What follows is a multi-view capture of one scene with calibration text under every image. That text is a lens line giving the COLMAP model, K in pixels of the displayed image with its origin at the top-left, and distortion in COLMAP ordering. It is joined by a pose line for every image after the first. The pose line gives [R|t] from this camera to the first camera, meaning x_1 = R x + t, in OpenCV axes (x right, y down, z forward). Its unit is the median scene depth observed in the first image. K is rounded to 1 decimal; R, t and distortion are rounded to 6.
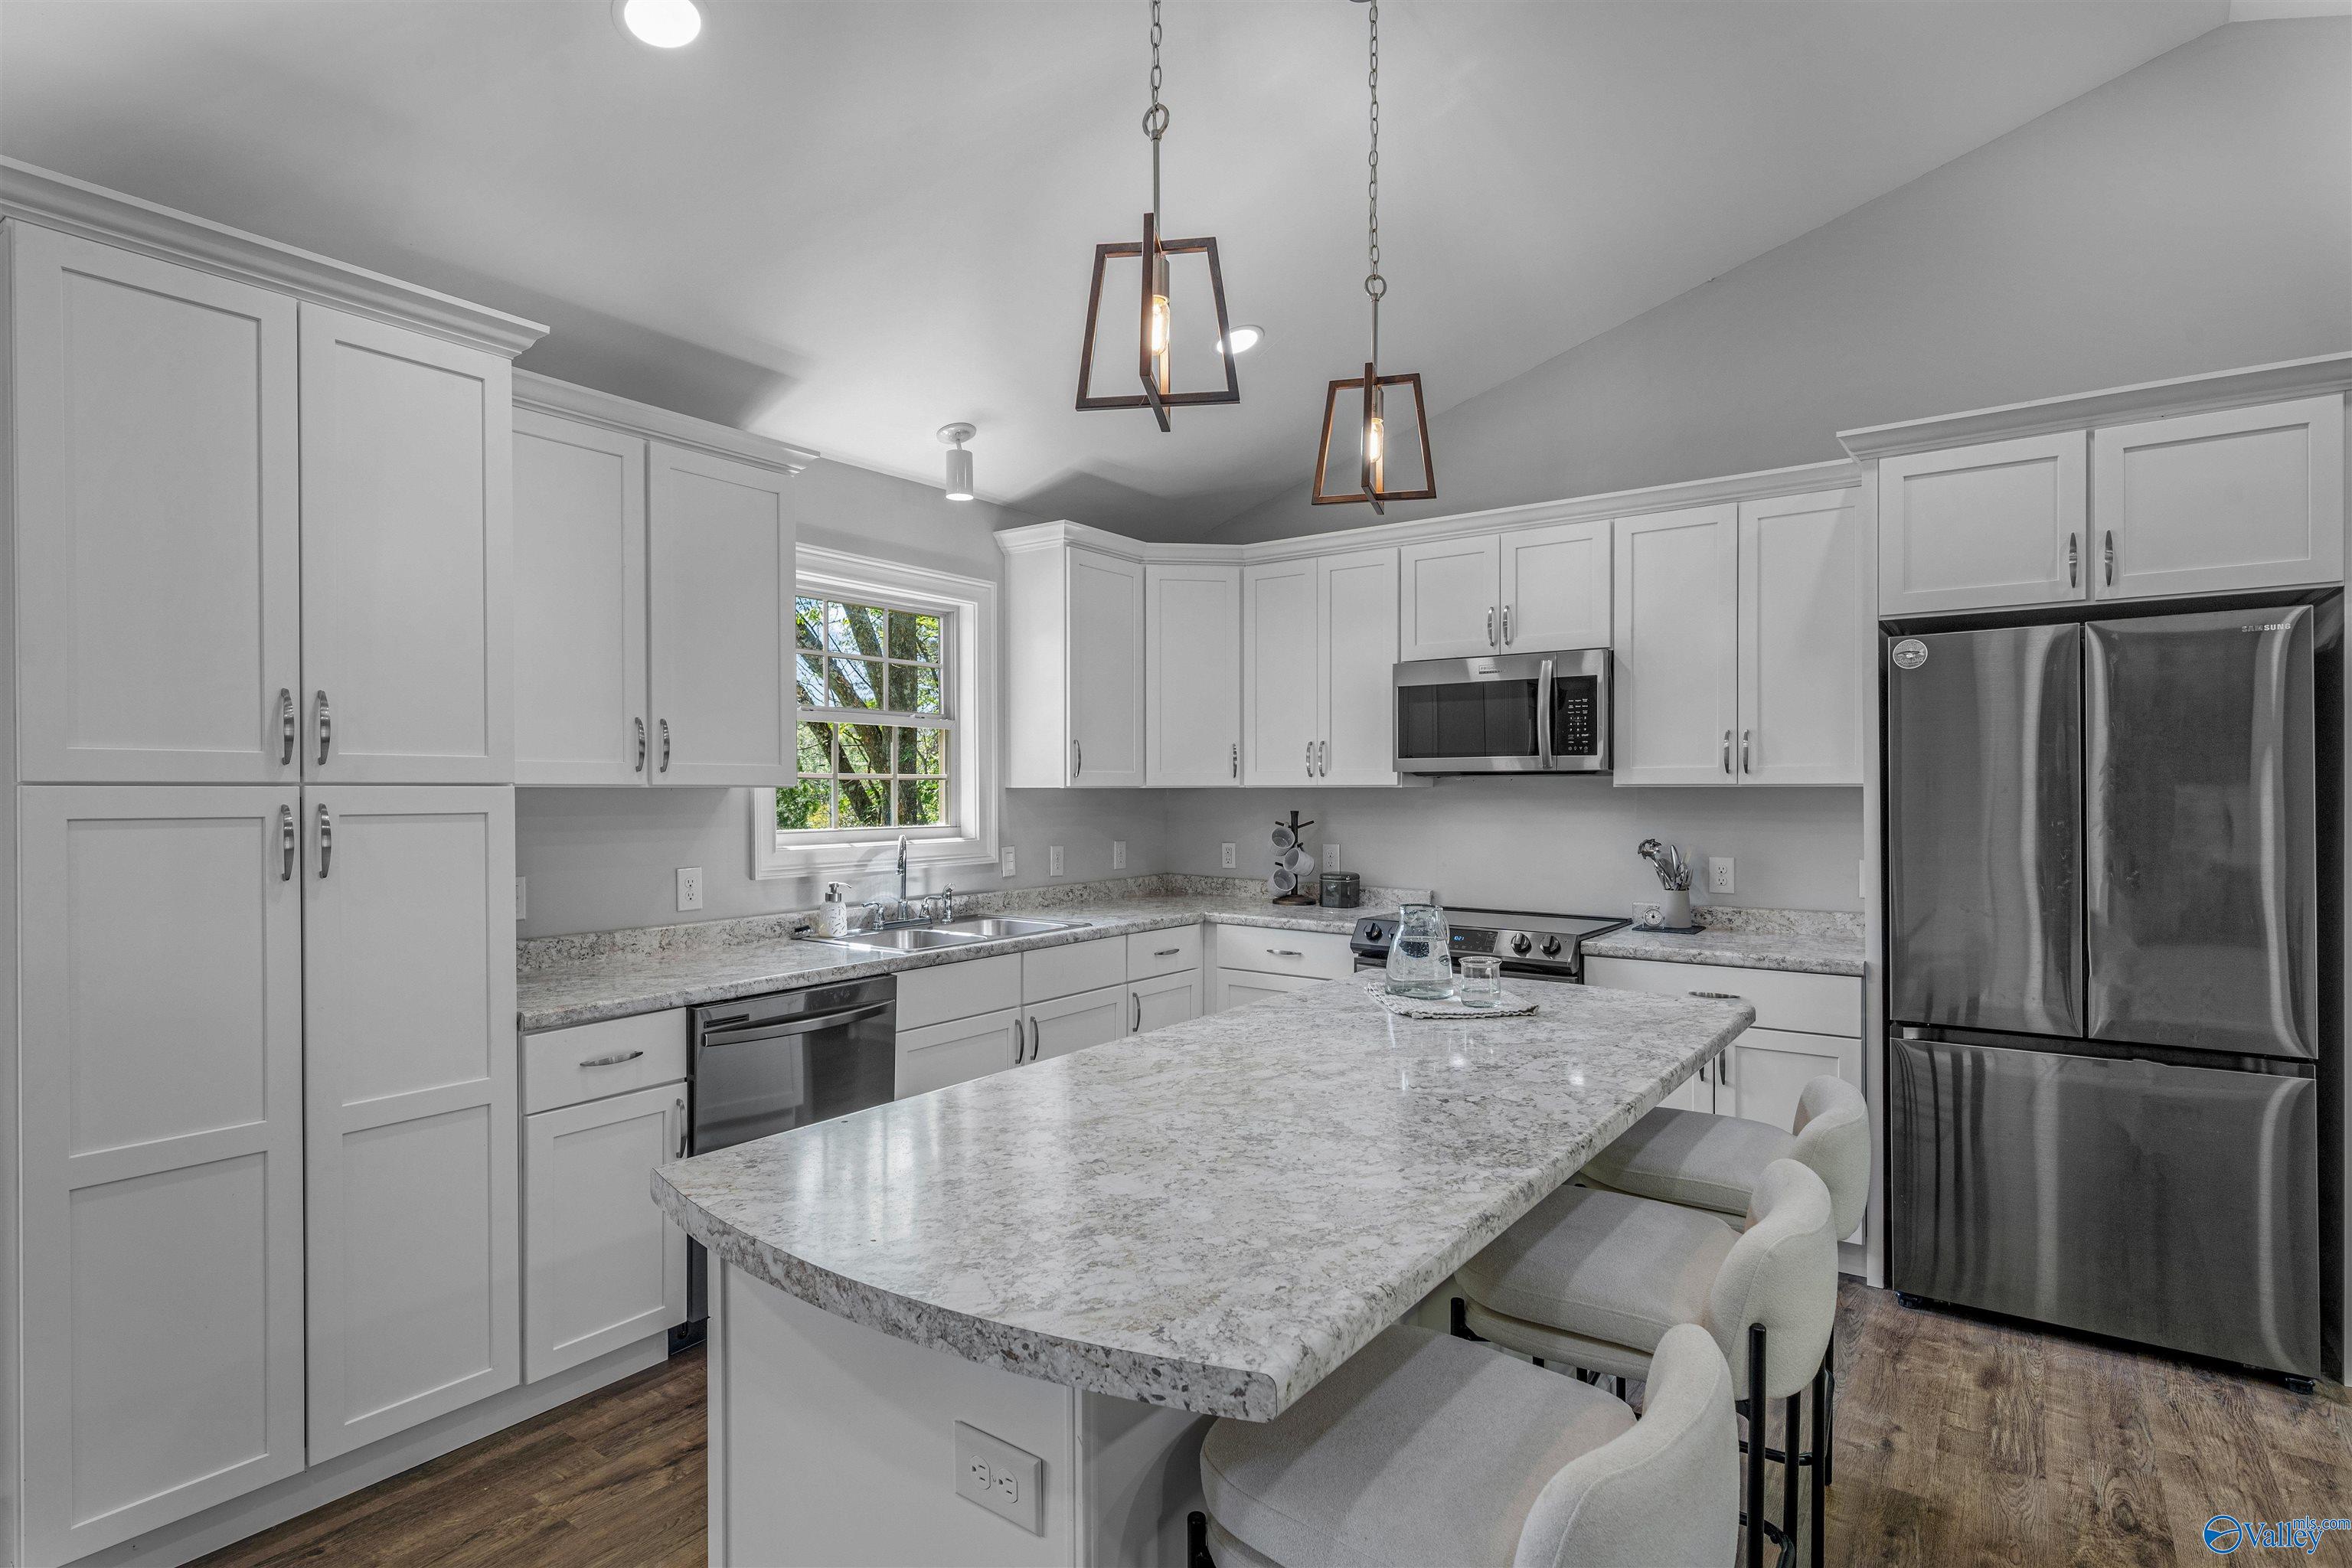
lens RADIAL K [[1178.7, 0, 1167.9], [0, 1178.7, 797.2], [0, 0, 1]] dist [0.001912, 0.000428]
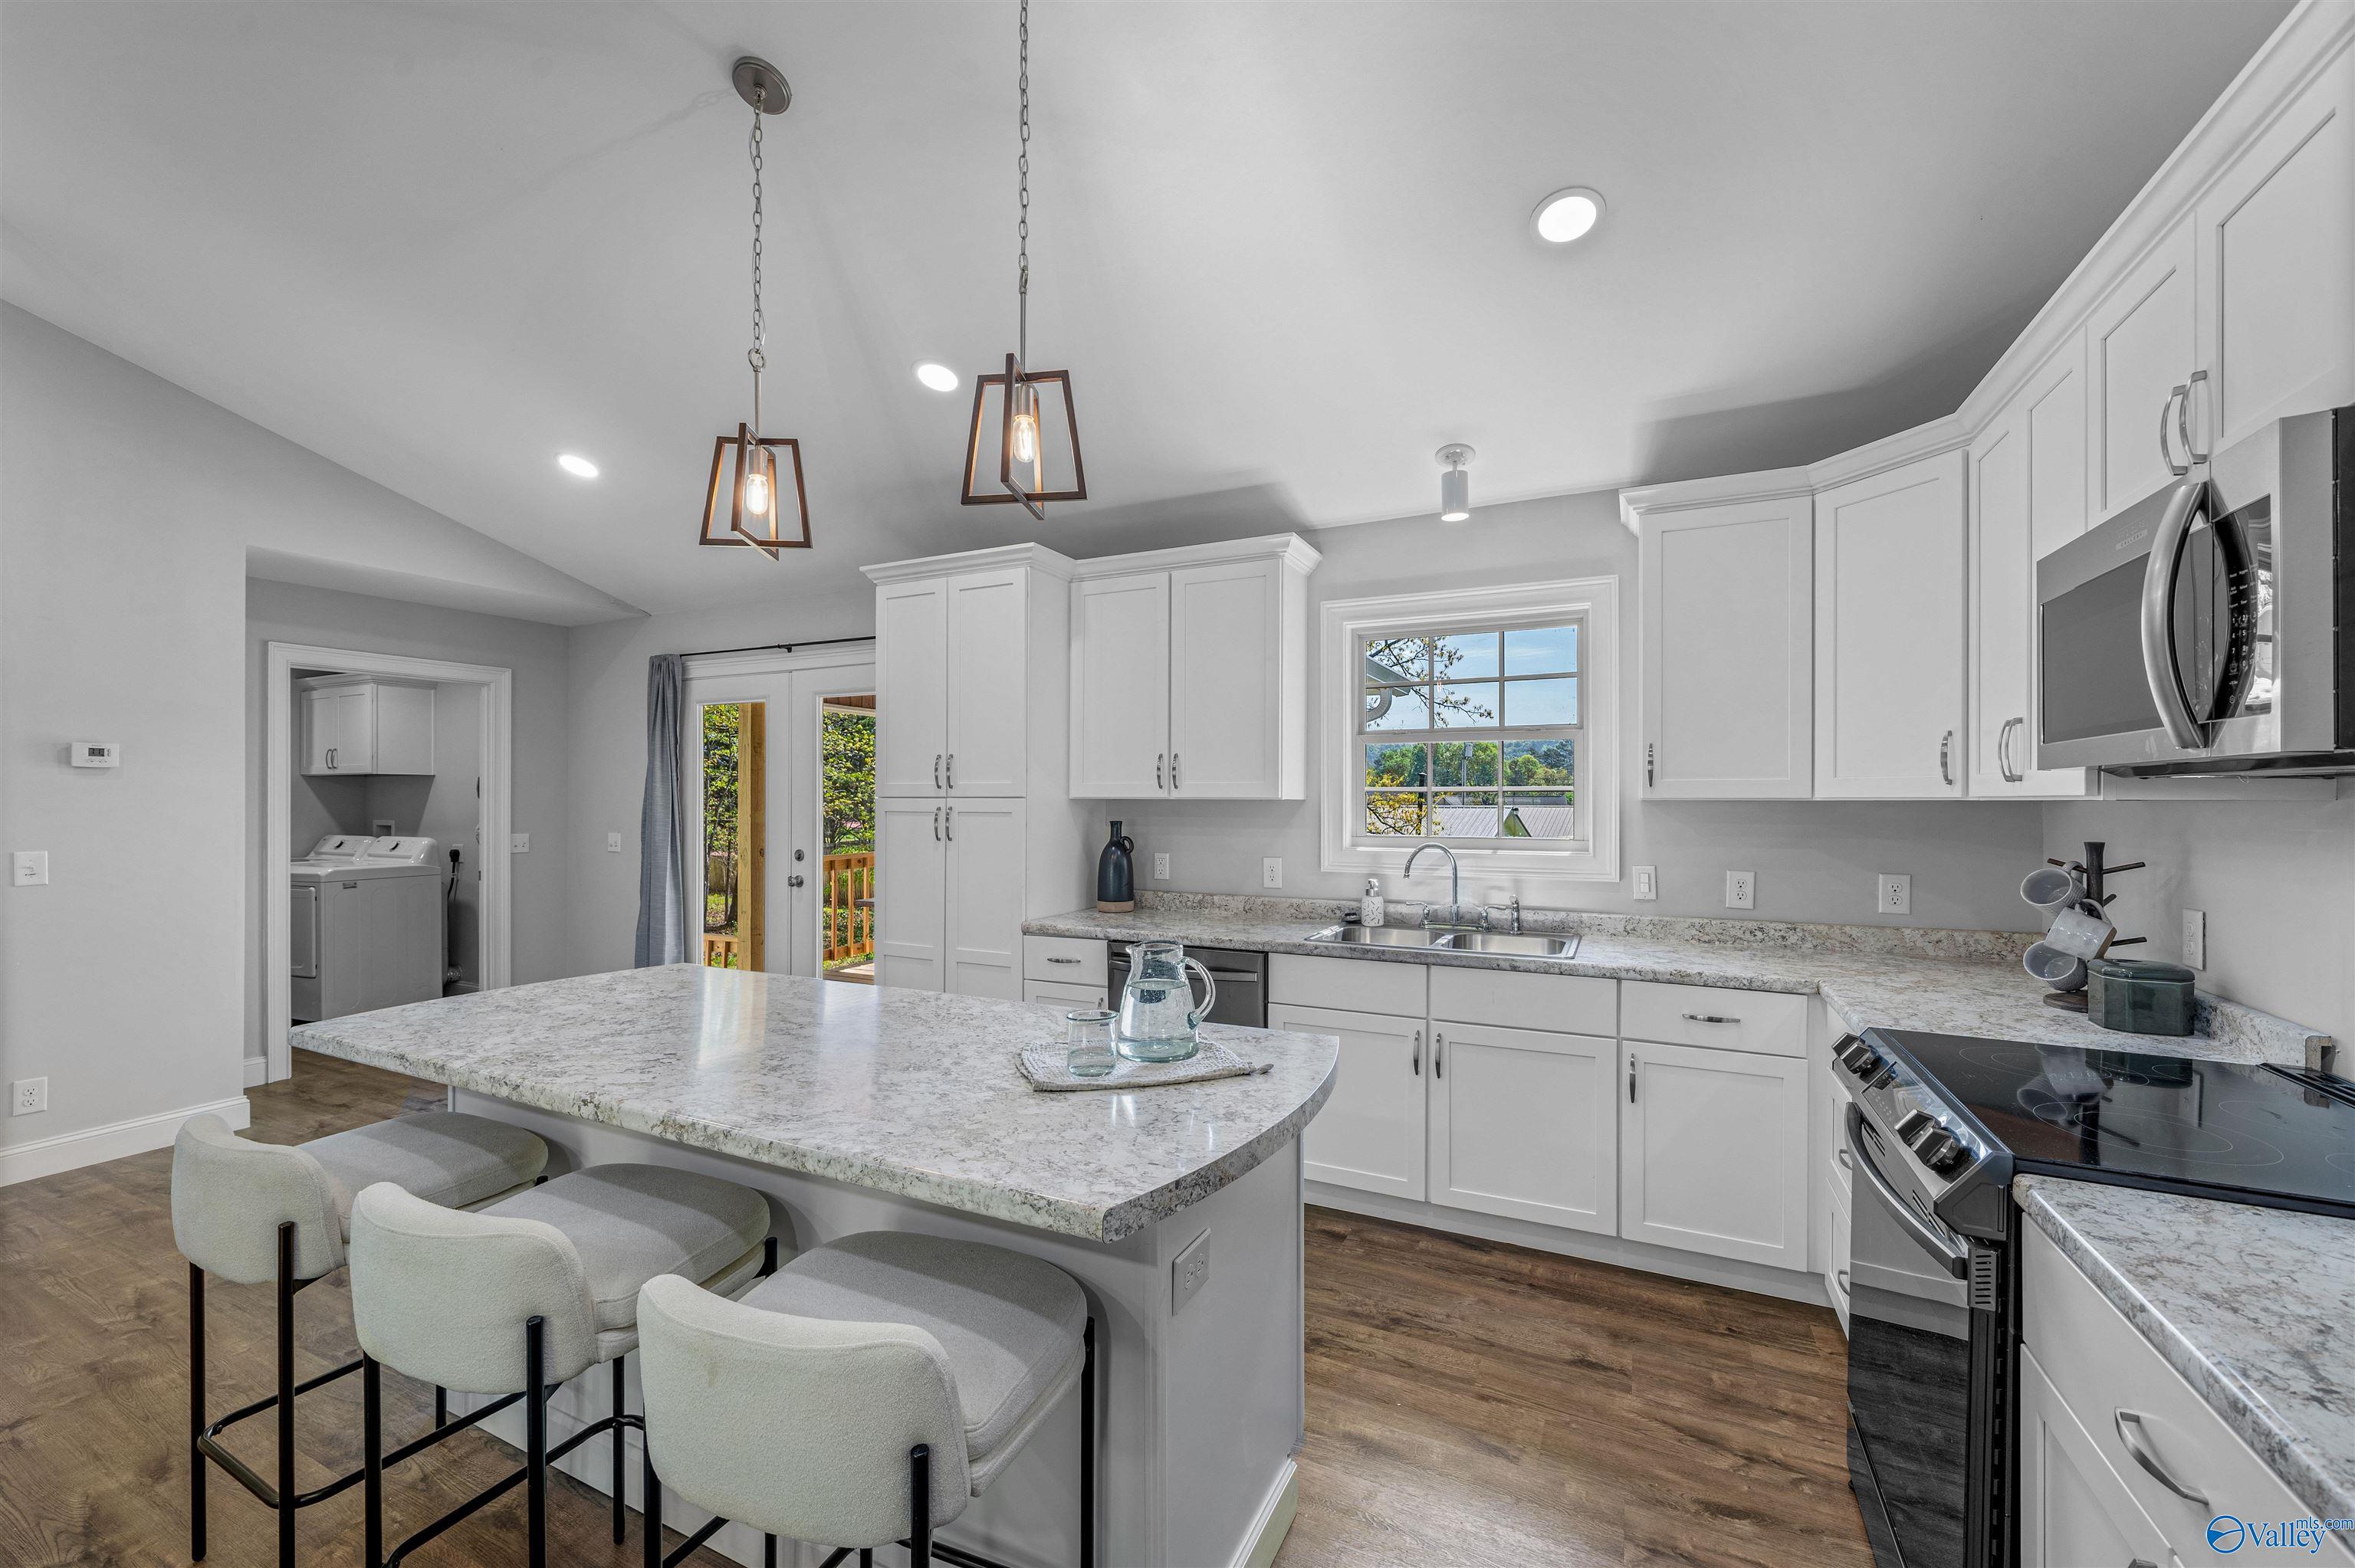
lens RADIAL K [[948.4, 0, 1168.5], [0, 948.4, 797.2], [0, 0, 1]] dist [-0.001973, -0.000252]
pose [[0.165607, -0.001128, -0.986191, 0.591365], [-0.008307, 0.999962, -0.002539, -0.006059], [0.986157, 0.008613, 0.165591, 0.612471]]
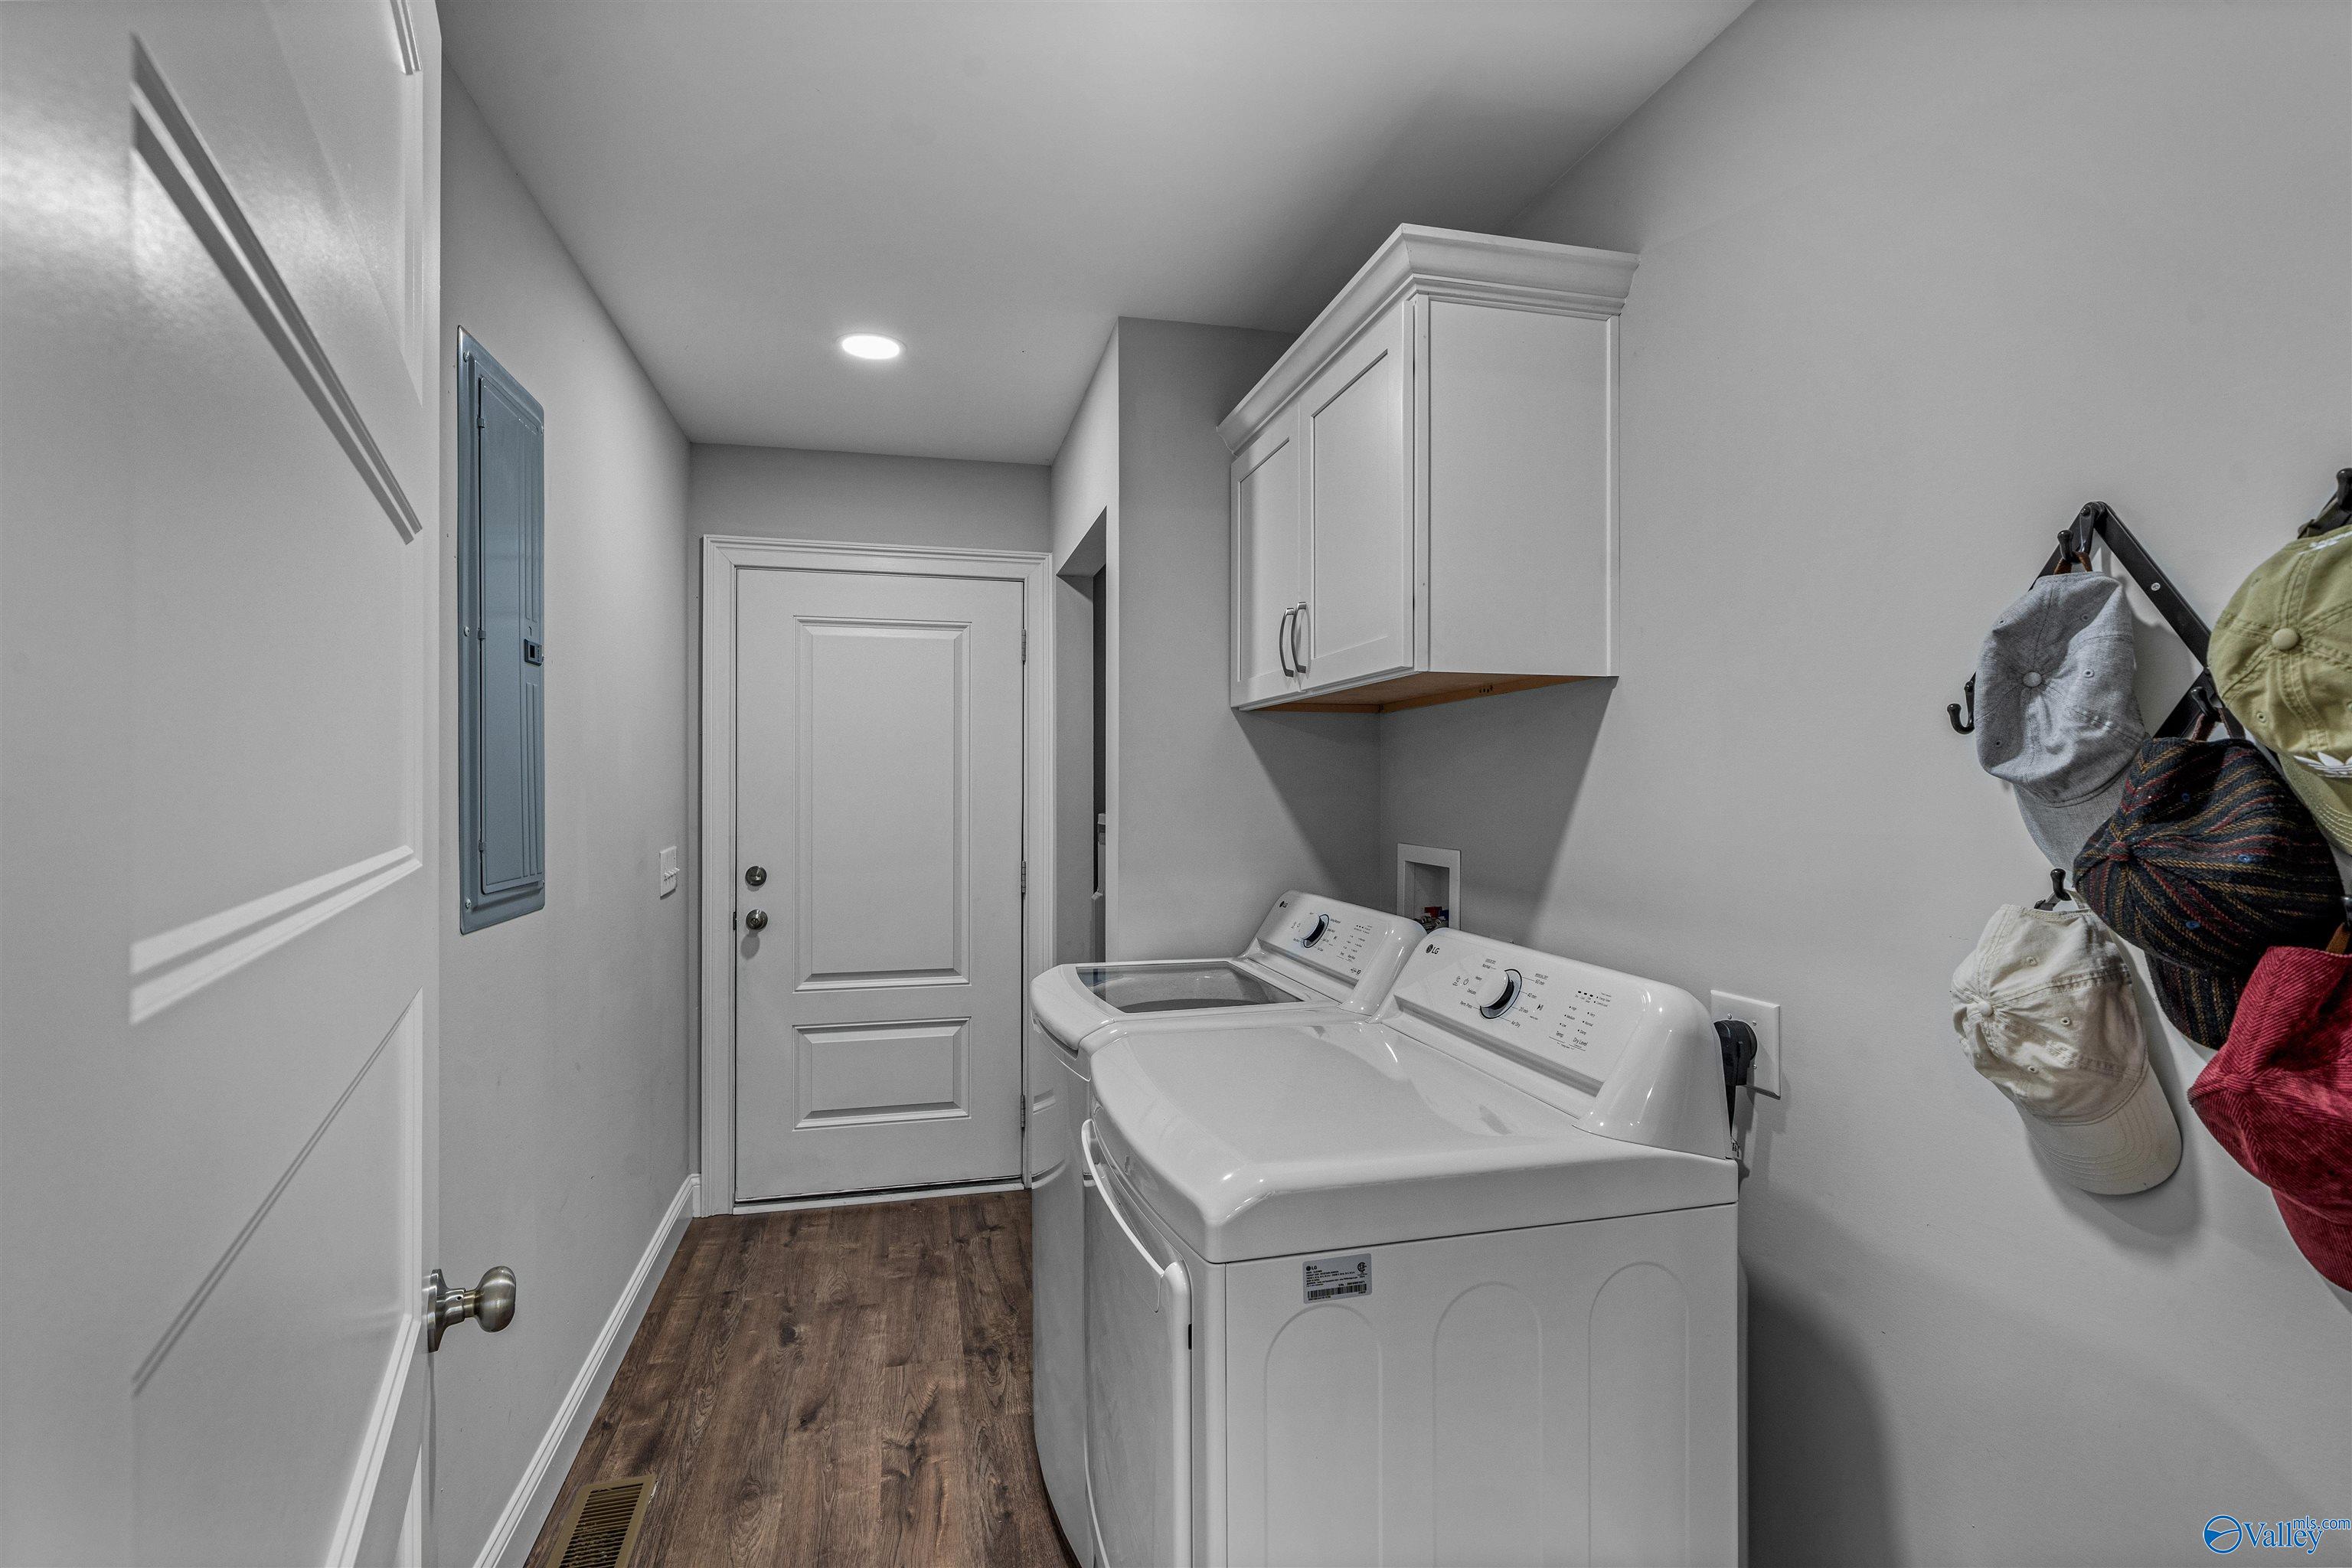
lens RADIAL K [[1089.4, 0, 1176.0], [0, 1089.4, 784.0], [0, 0, 1]] dist [-0.000683, -0.000297]
pose [[-0.645501, 0.000833, -0.763759, -0.799294], [-0.002427, 0.999992, 0.003141, 0.005127], [0.763756, 0.003881, -0.645494, -0.231246]]
